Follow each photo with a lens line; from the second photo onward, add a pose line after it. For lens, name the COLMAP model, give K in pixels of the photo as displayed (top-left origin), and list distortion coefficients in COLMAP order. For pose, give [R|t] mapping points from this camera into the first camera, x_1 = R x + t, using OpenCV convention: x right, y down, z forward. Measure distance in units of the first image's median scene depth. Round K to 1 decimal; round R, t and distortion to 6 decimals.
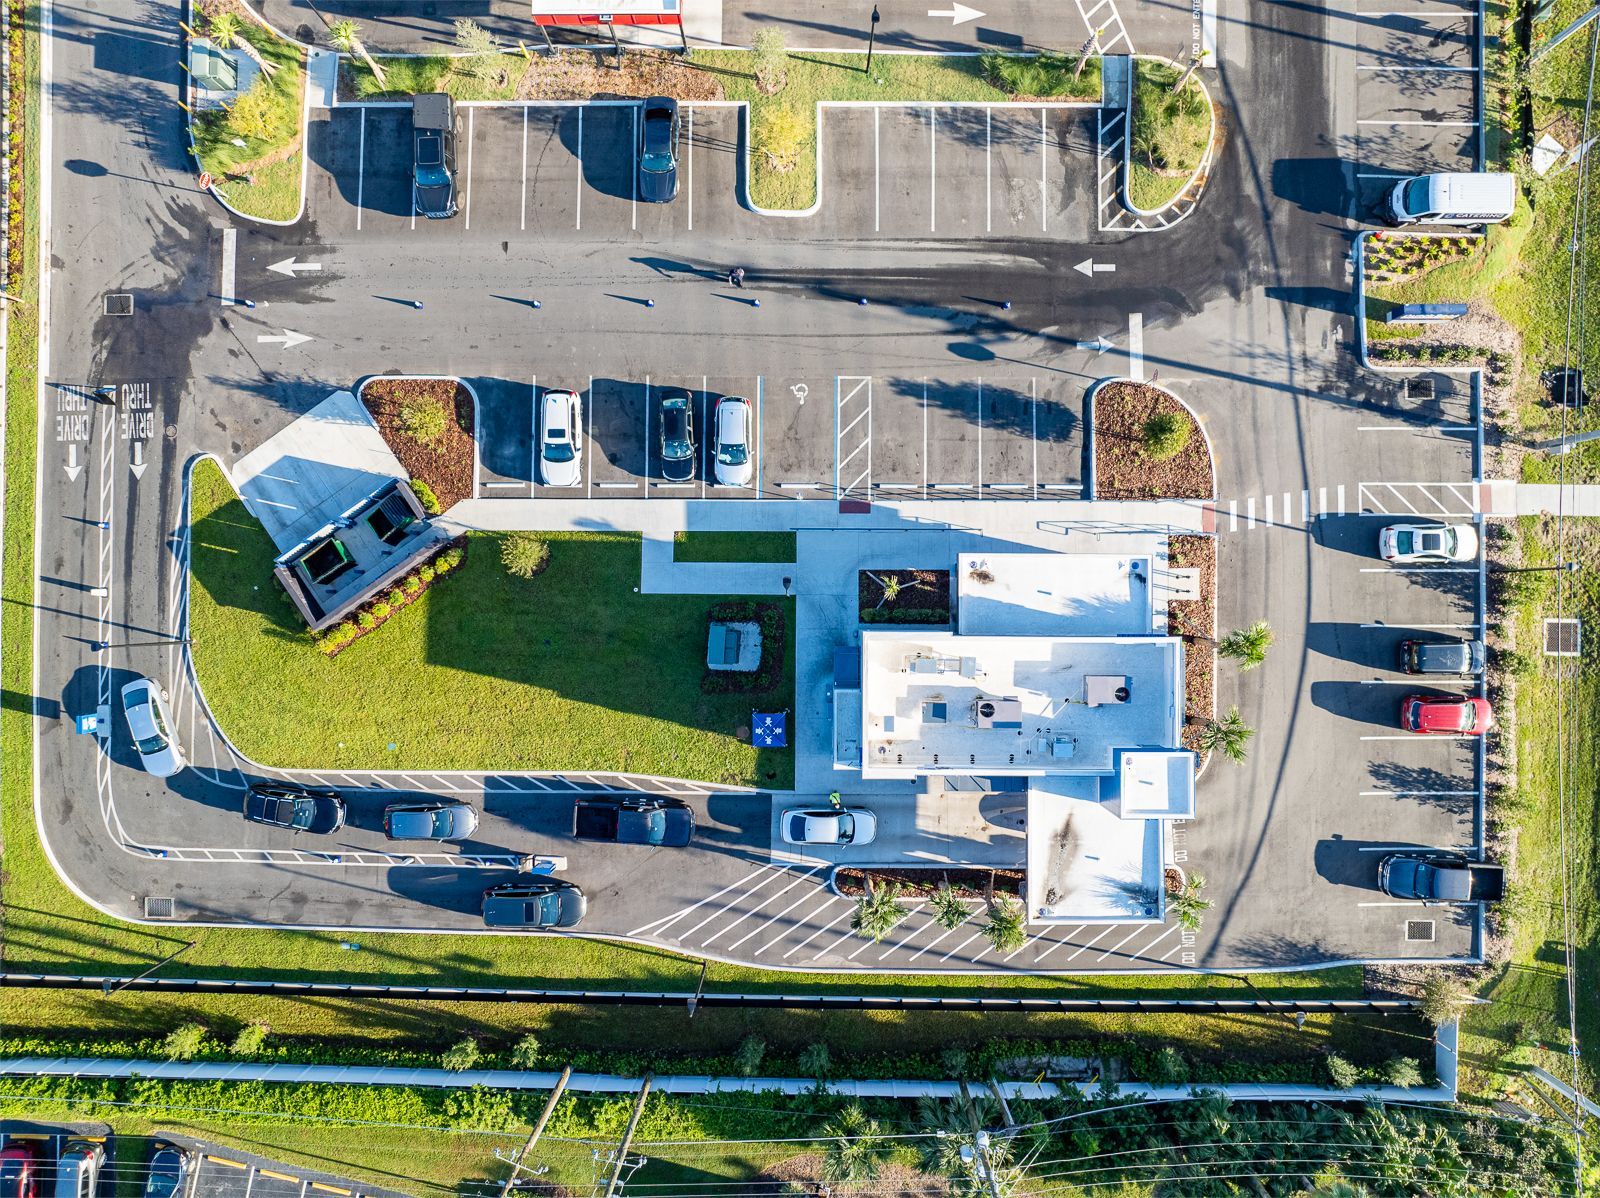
lens RADIAL K [[1125.6, 0, 812.6], [0, 1125.6, 596.9], [0, 0, 1]] dist [-0.042435, 0.014061]
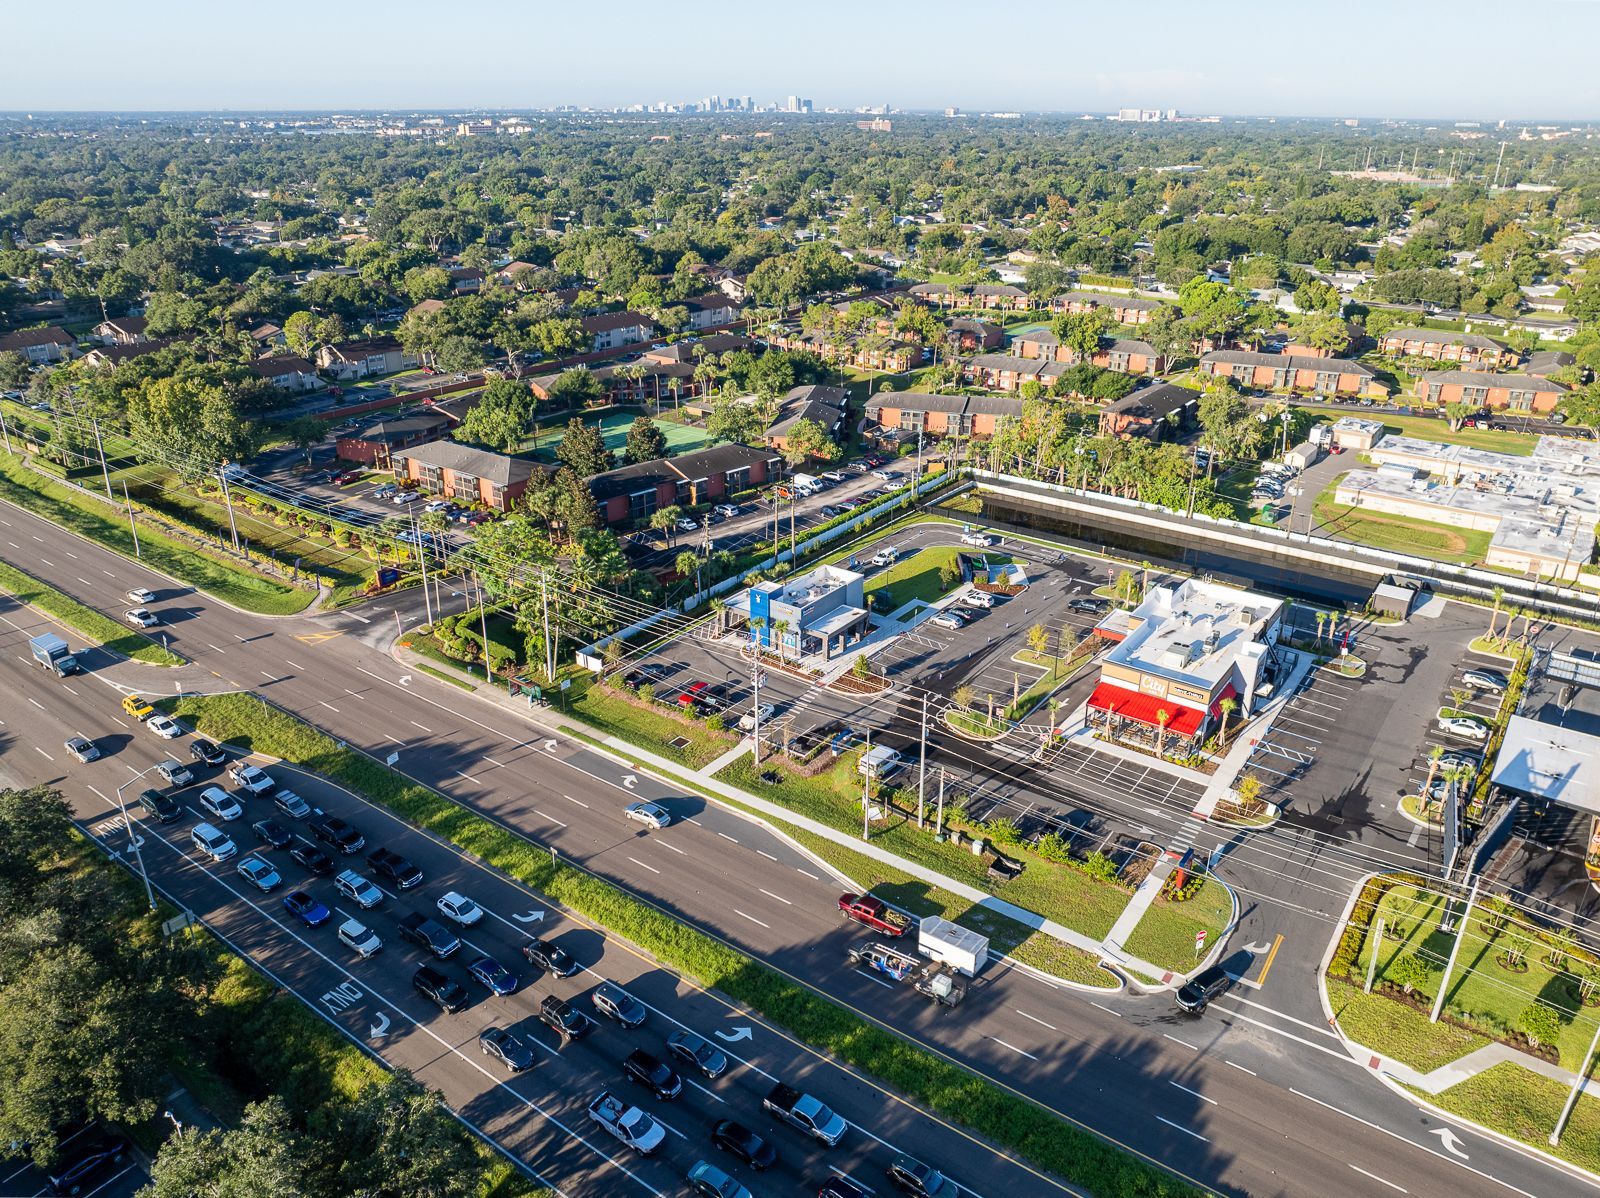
lens RADIAL K [[1125.6, 0, 805.0], [0, 1125.6, 605.0], [0, 0, 1]] dist [-0.042435, 0.014061]
pose [[-0.582162, 0.331613, -0.742375, 2.108339], [-0.813046, -0.230025, 0.534831, -1.292039], [0.006592, 0.914943, 0.403528, -0.128974]]
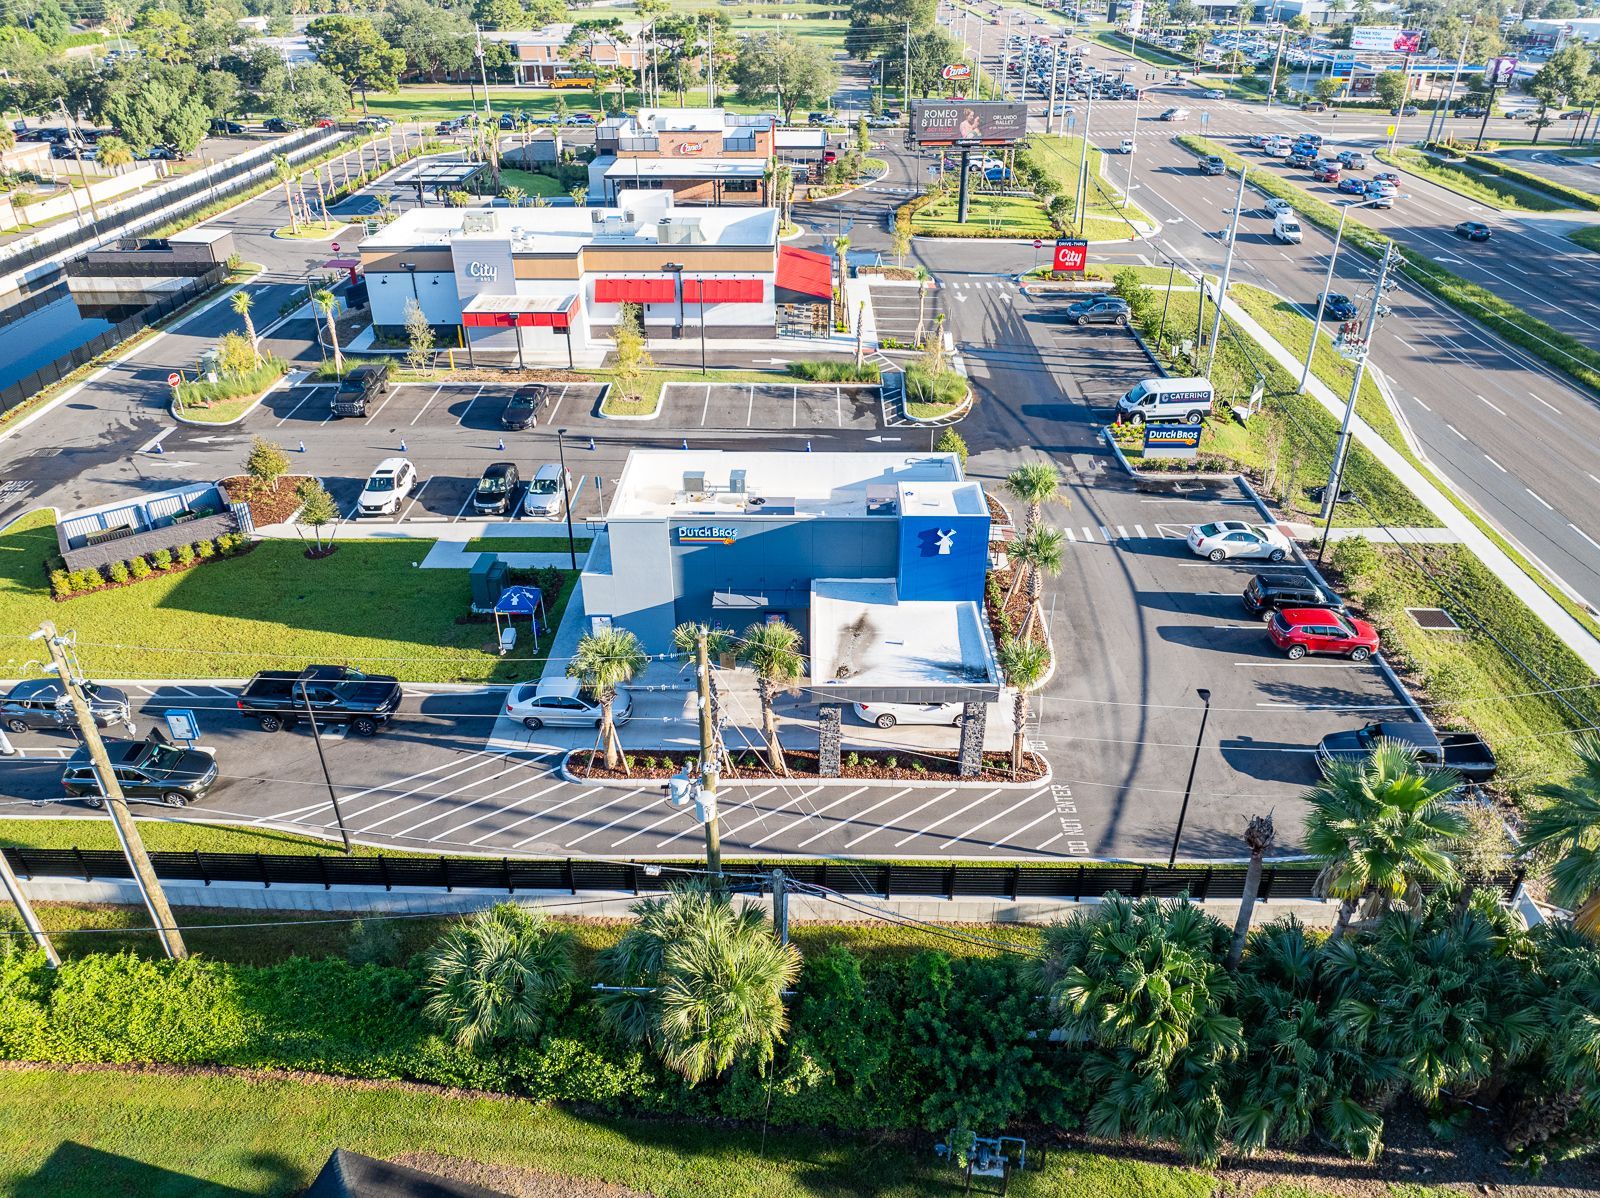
lens RADIAL K [[1125.6, 0, 809.3], [0, 1125.6, 590.8], [0, 0, 1]] dist [-0.042435, 0.014061]
pose [[0.999985, 0.005473, 0.000676, 0.175141], [-0.002274, 0.520898, -0.853616, 0.808974], [-0.005024, 0.853602, 0.520902, 0.521751]]
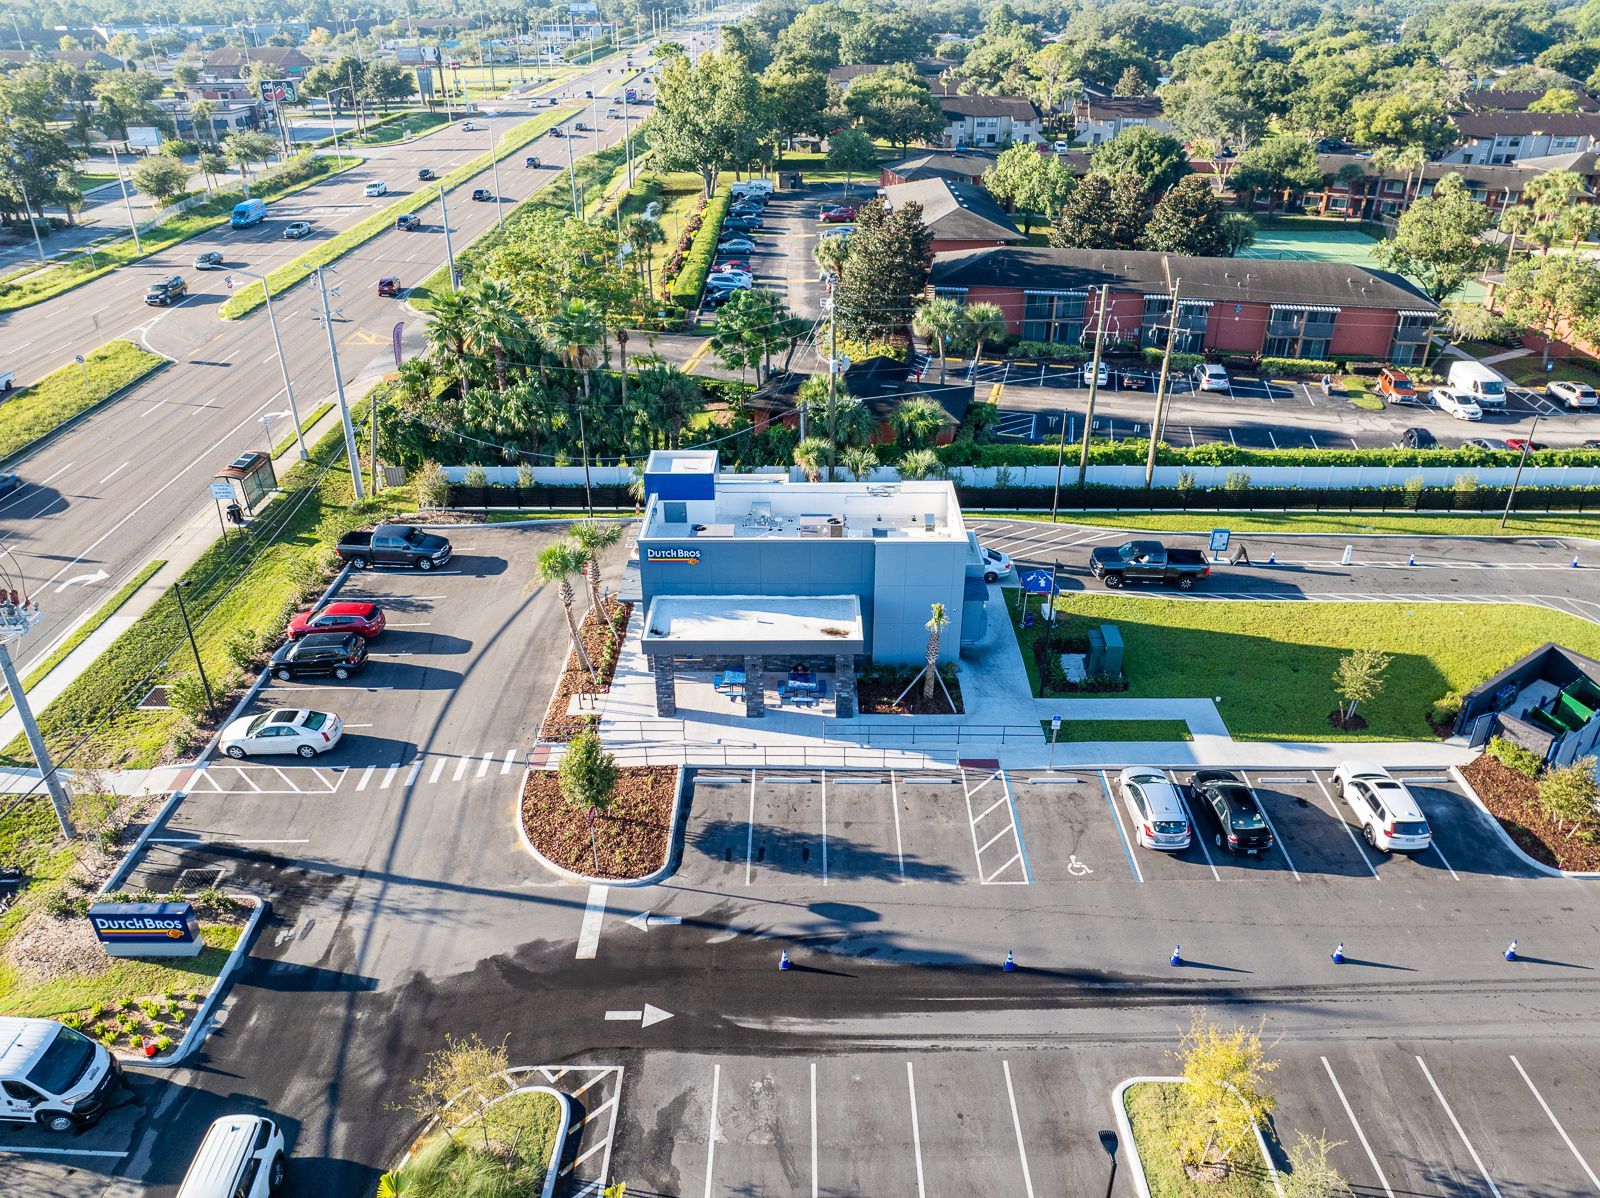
lens RADIAL K [[1125.6, 0, 807.5], [0, 1125.6, 593.0], [0, 0, 1]] dist [-0.042435, 0.014061]
pose [[-0.999976, 0.006971, 0.000412, 0.159722], [-0.002935, -0.473090, 0.881009, -0.727804], [0.006336, 0.880987, 0.473099, 0.512394]]
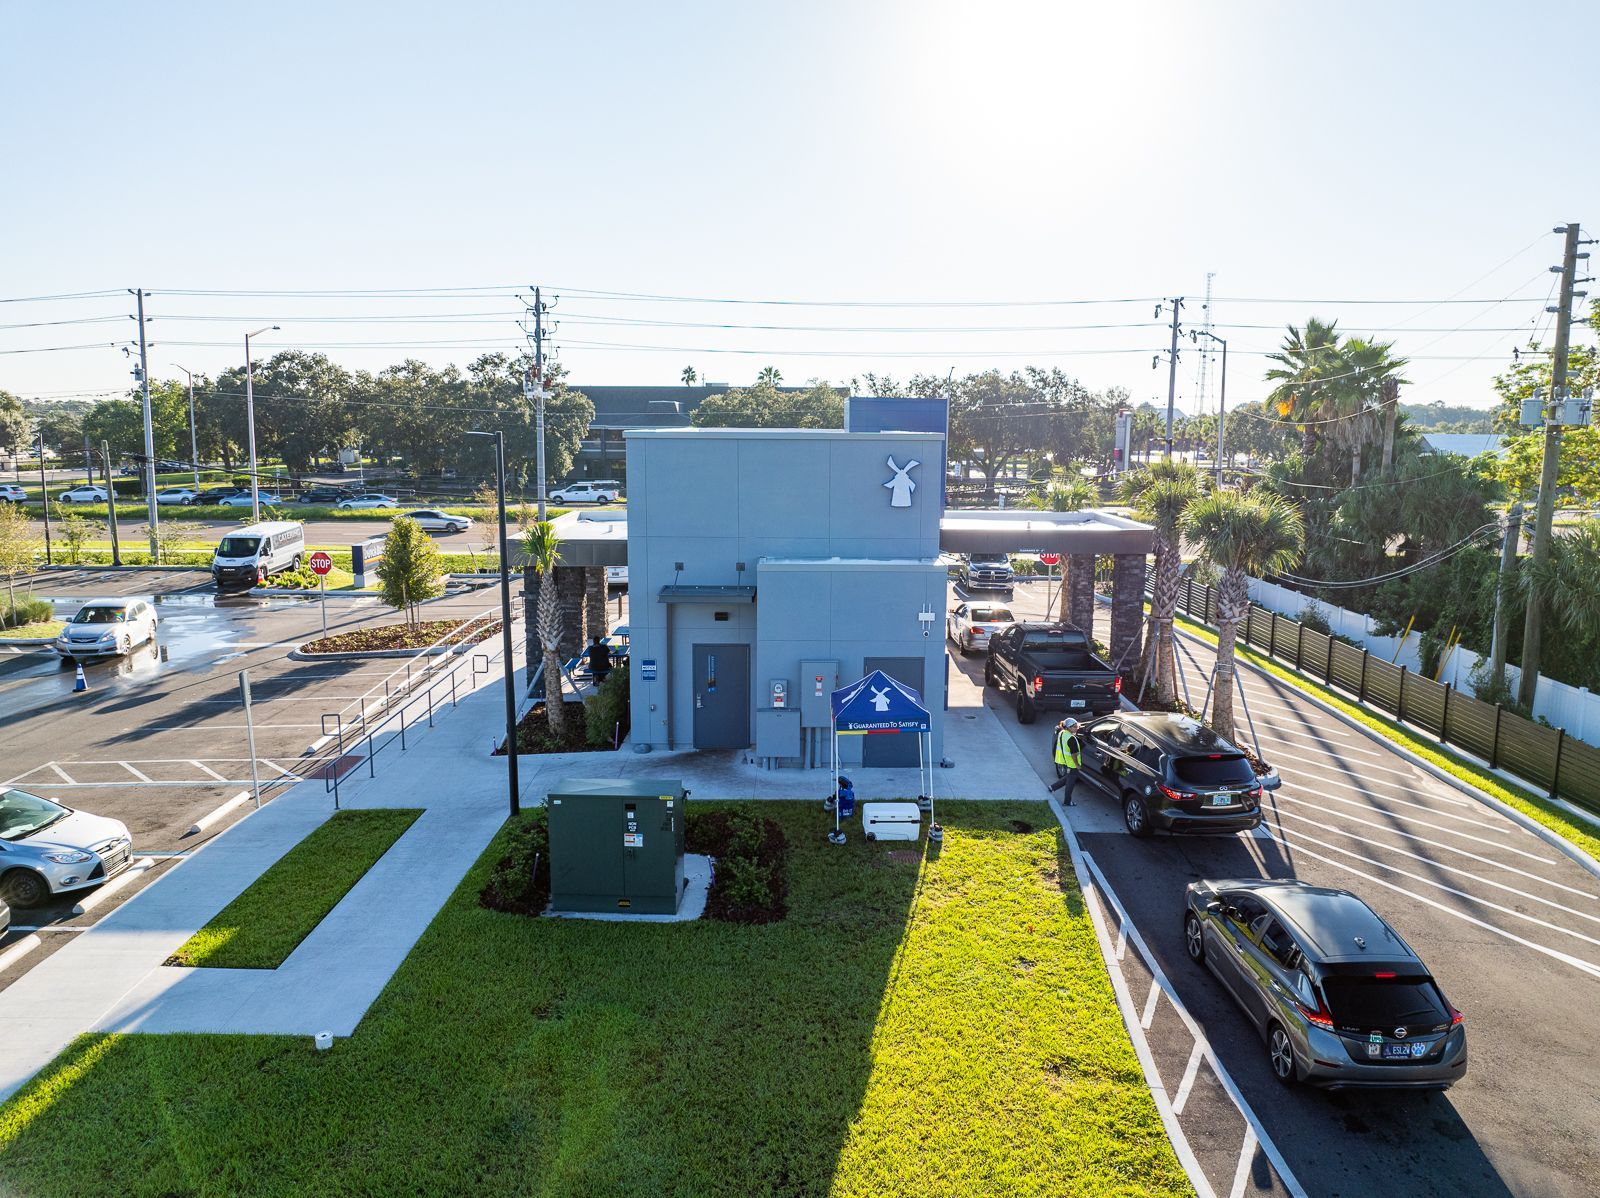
lens RADIAL K [[1125.6, 0, 806.2], [0, 1125.6, 596.8], [0, 0, 1]] dist [-0.042435, 0.014061]
pose [[-0.017649, -0.149029, 0.988675, -0.364584], [0.999672, 0.015699, 0.020211, 0.084367], [-0.018533, 0.988708, 0.148704, 0.872582]]
